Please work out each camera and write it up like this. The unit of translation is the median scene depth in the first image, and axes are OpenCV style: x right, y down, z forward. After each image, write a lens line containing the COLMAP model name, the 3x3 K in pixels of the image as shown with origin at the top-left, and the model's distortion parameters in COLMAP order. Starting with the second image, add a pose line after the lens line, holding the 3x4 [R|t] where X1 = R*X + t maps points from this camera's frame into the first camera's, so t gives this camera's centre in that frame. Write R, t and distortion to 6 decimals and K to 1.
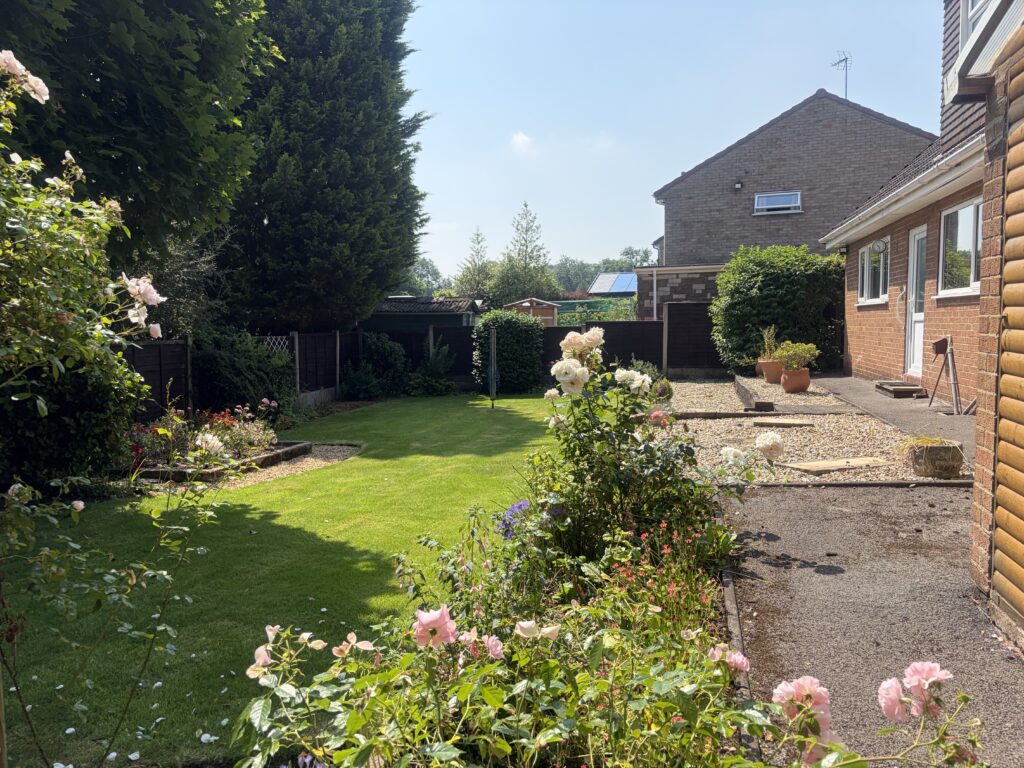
lens RADIAL K [[774.4, 0, 515.7], [0, 774.4, 390.8], [0, 0, 1]] dist [0.019523, -0.015362]
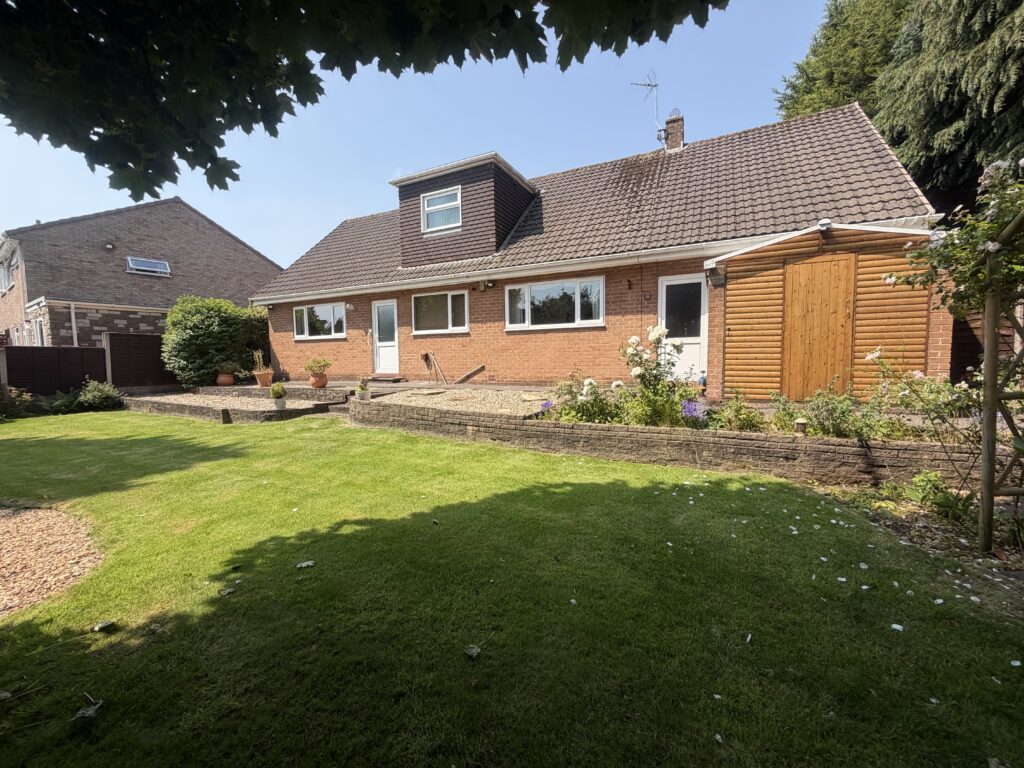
lens RADIAL K [[408.4, 0, 508.6], [0, 408.4, 383.8], [0, 0, 1]] dist [-0.000847, 0.000161]
pose [[0.229613, -0.056854, 0.971620, -0.321658], [0.096196, 0.994730, 0.035473, 0.000928], [-0.968516, 0.085321, 0.233872, 0.315883]]
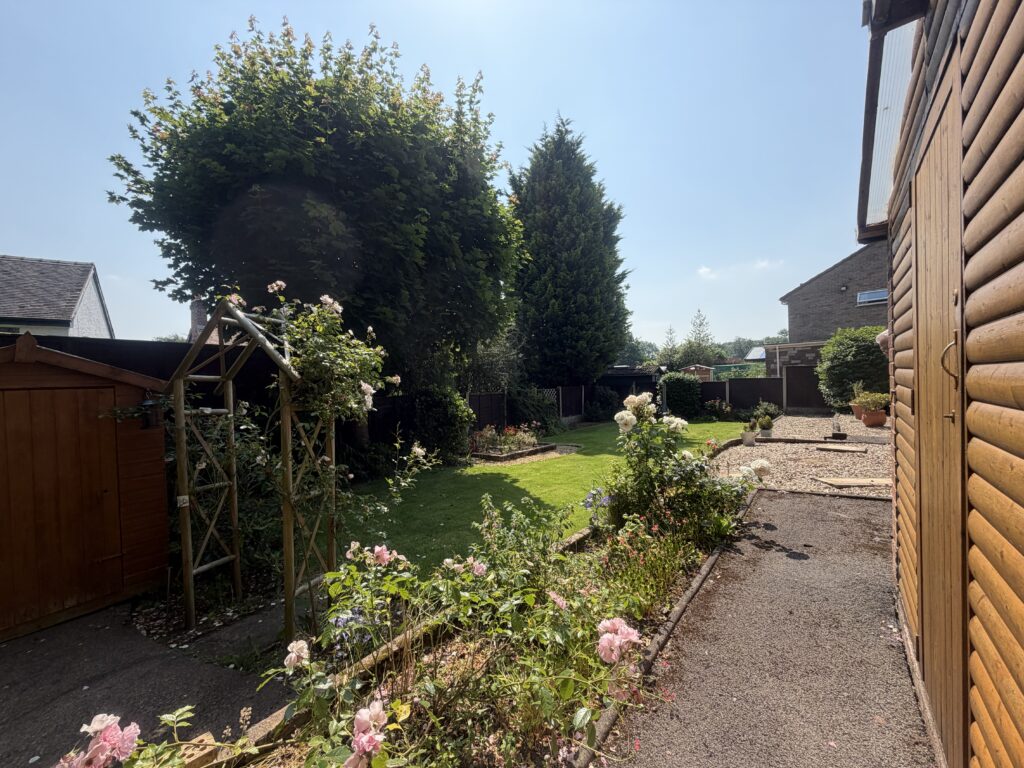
lens RADIAL K [[408.4, 0, 514.3], [0, 408.4, 388.2], [0, 0, 1]] dist [-0.000847, 0.000161]
pose [[0.902045, -0.005207, -0.431610, 0.065456], [-0.021986, 0.998075, -0.057992, -0.008888], [0.431081, 0.061801, 0.900194, 0.009719]]
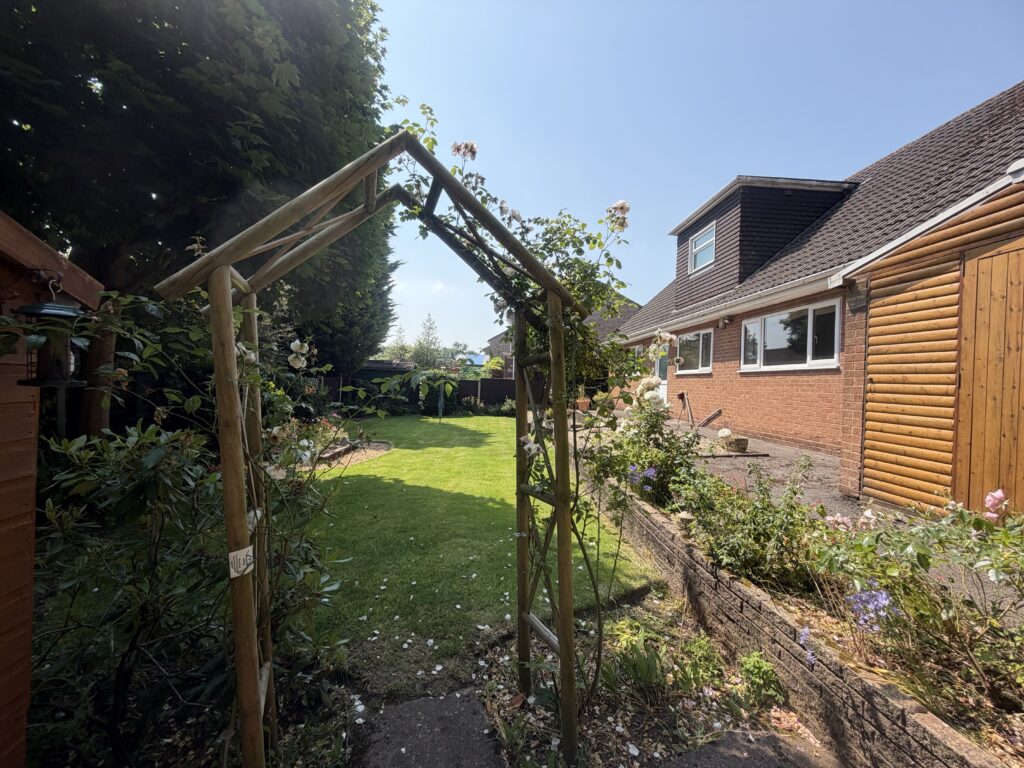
lens RADIAL K [[408.4, 0, 513.7], [0, 408.4, 388.4], [0, 0, 1]] dist [-0.000847, 0.000161]
pose [[0.954501, 0.039337, 0.295601, -0.152960], [-0.018303, 0.997121, -0.073591, 0.009275], [-0.297645, 0.064832, 0.952473, 0.026350]]
